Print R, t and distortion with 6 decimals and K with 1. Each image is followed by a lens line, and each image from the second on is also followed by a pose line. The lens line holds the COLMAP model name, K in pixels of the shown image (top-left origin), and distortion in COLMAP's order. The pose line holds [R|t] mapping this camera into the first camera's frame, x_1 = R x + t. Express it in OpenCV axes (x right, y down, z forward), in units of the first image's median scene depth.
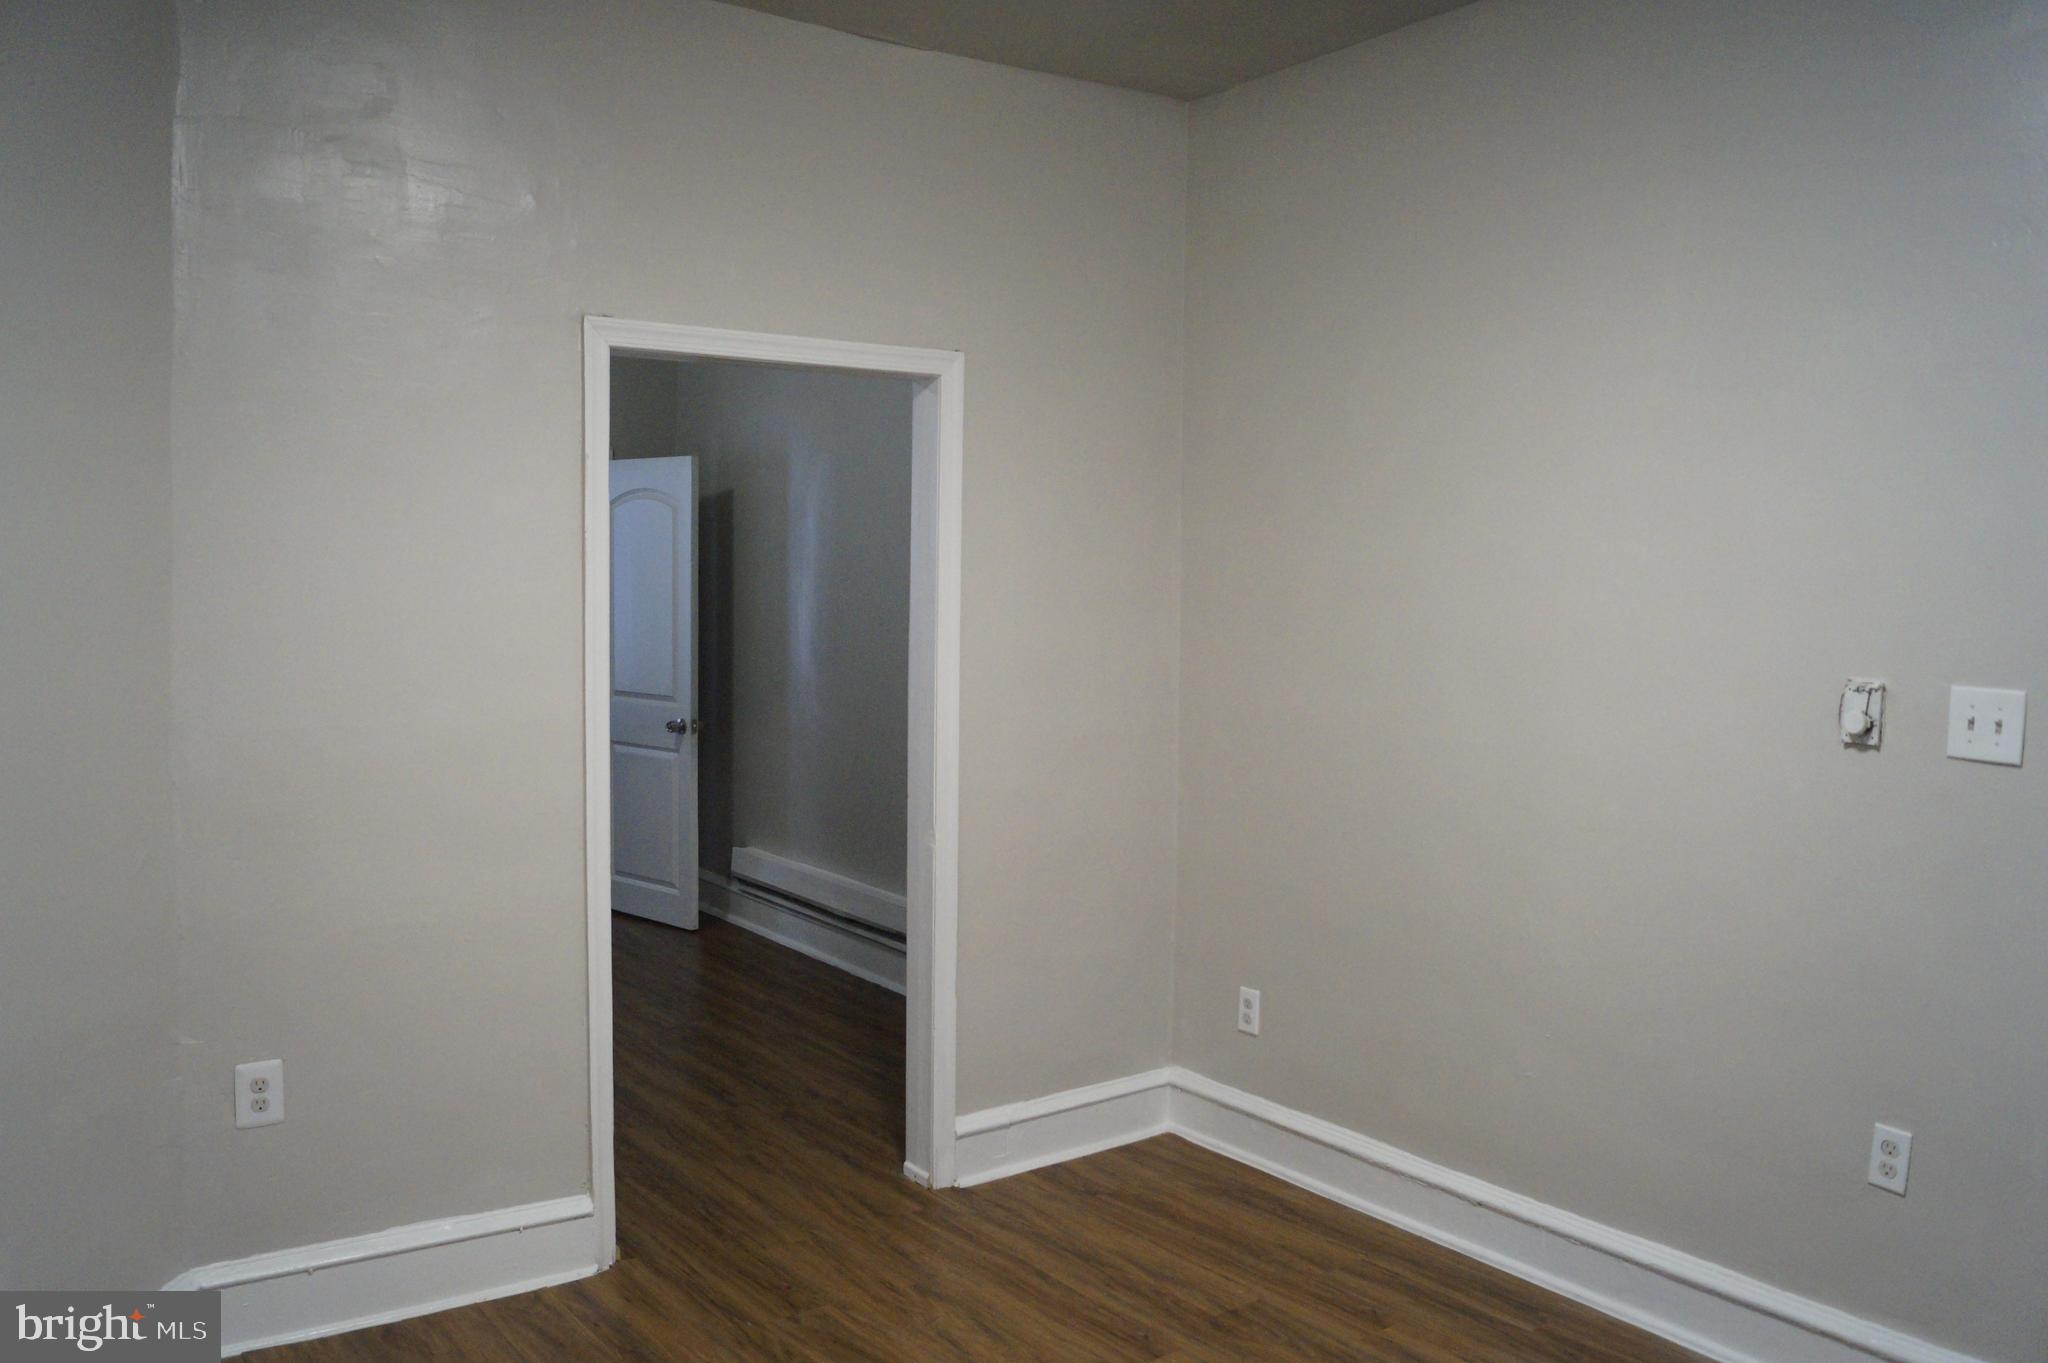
lens RADIAL K [[1615.1, 0, 1032.0], [0, 1615.1, 677.7], [0, 0, 1]] dist [-0.083801, 0.013616]
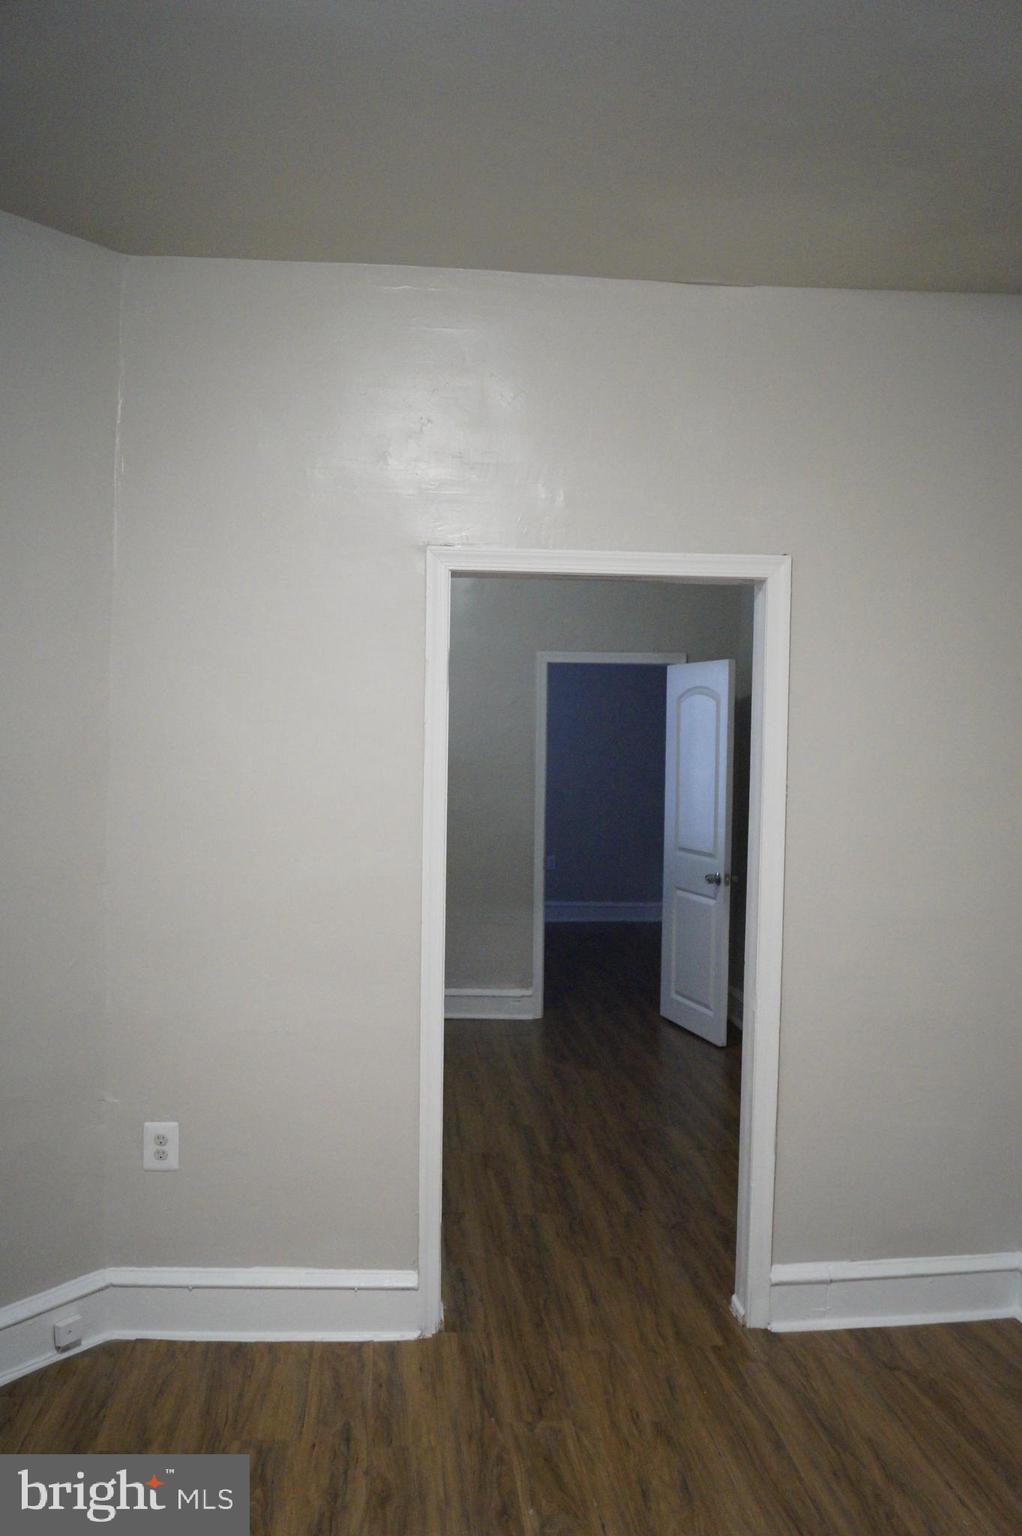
lens RADIAL K [[1211.4, 0, 509.0], [0, 1211.4, 769.7], [0, 0, 1]] dist [-0.083801, 0.013616]
pose [[0.851741, 0.012891, -0.523804, 0.236993], [-0.038471, 0.998538, -0.037983, -0.021756], [0.522548, 0.052503, 0.850992, 0.235268]]
